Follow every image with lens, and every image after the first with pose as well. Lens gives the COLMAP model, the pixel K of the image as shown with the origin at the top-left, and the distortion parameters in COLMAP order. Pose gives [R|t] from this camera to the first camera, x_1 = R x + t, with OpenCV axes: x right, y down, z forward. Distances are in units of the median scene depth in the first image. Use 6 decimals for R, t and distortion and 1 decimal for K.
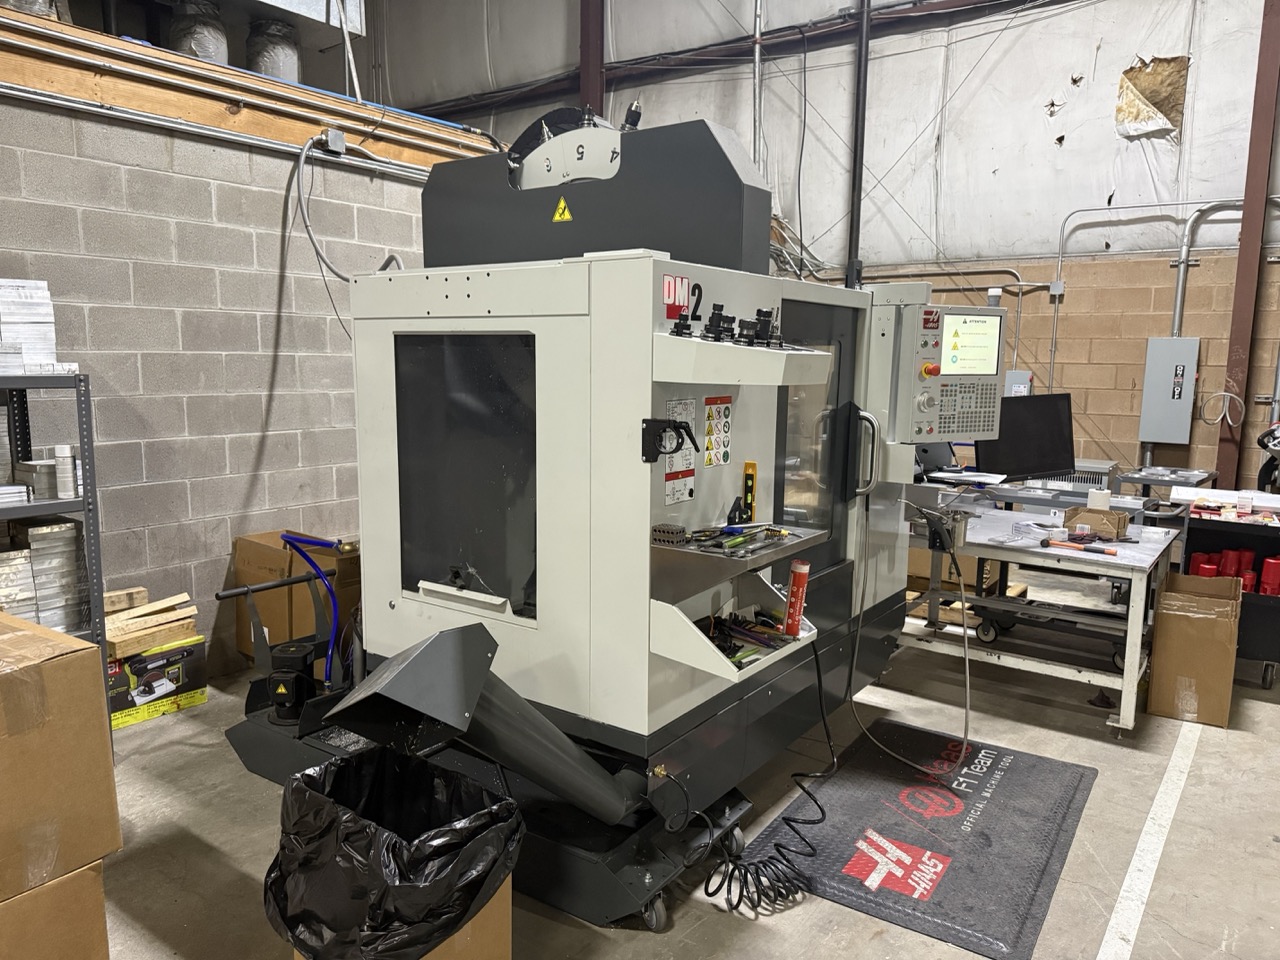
lens RADIAL K [[896.8, 0, 640.0], [0, 896.8, 480.0], [0, 0, 1]] dist [0.072004, -0.095091]
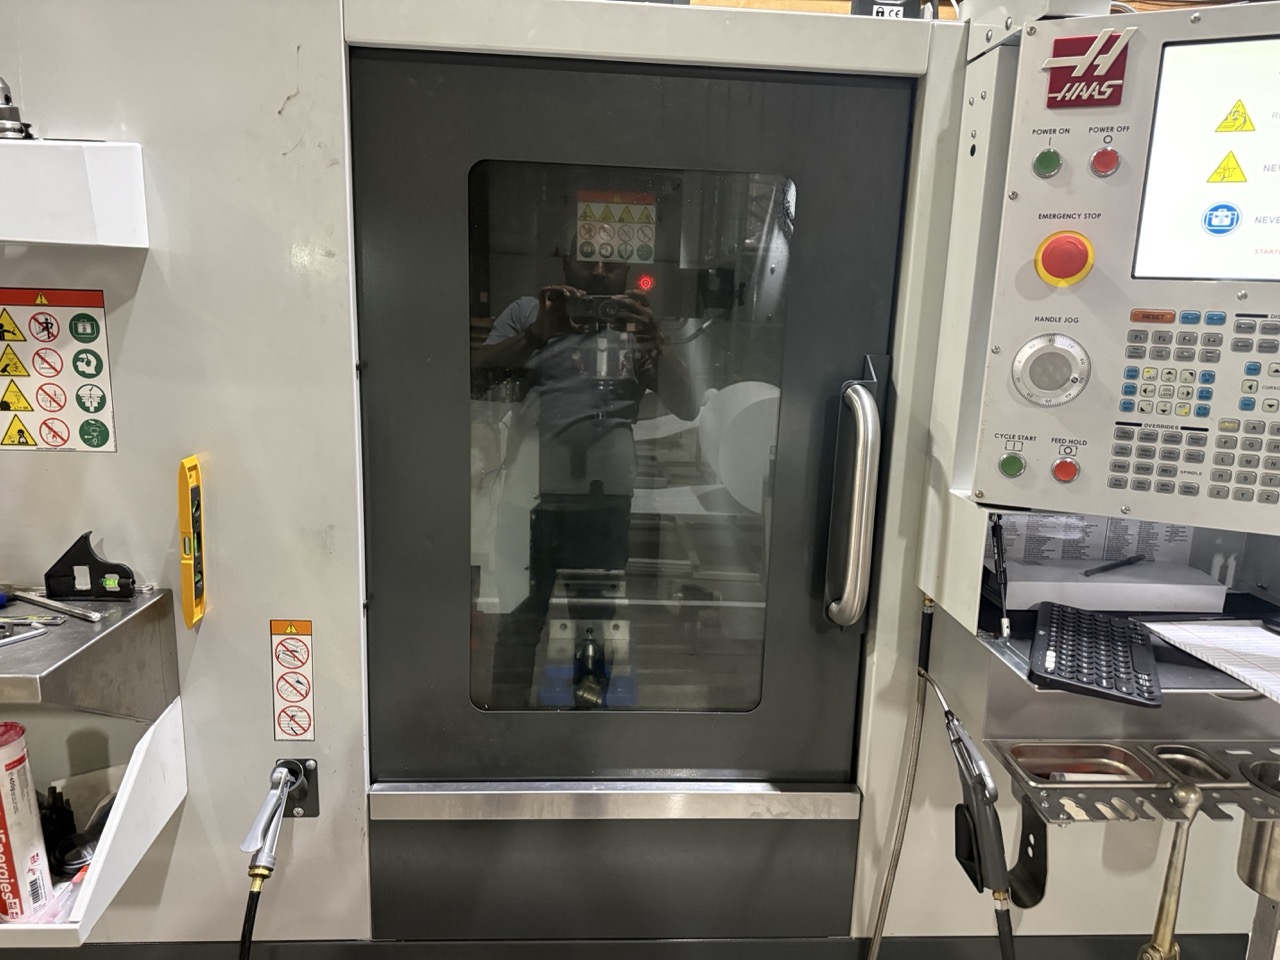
lens RADIAL K [[896.8, 0, 640.0], [0, 896.8, 480.0], [0, 0, 1]] dist [0.072004, -0.095091]
pose [[0.637115, 0.158972, -0.754196, 0.465092], [-0.133788, 0.986455, 0.094910, -0.063050], [0.759068, 0.040434, 0.649754, 0.725246]]
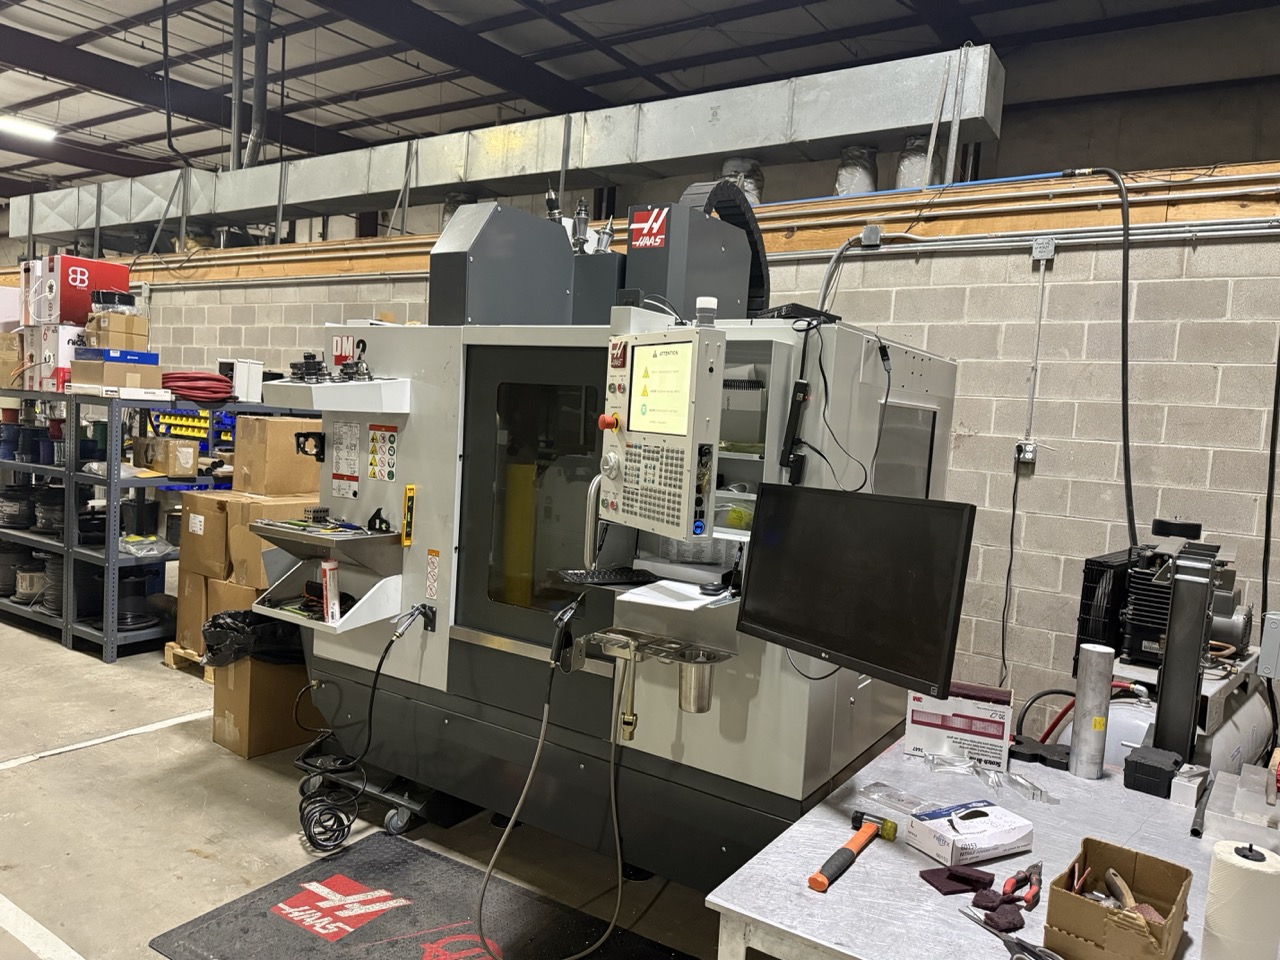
lens RADIAL K [[896.8, 0, 640.0], [0, 896.8, 480.0], [0, 0, 1]] dist [0.072004, -0.095091]
pose [[0.050800, 0.063425, -0.996693, 1.059091], [-0.196981, 0.979013, 0.052261, -0.119367], [0.979090, 0.193675, 0.062228, 0.994337]]
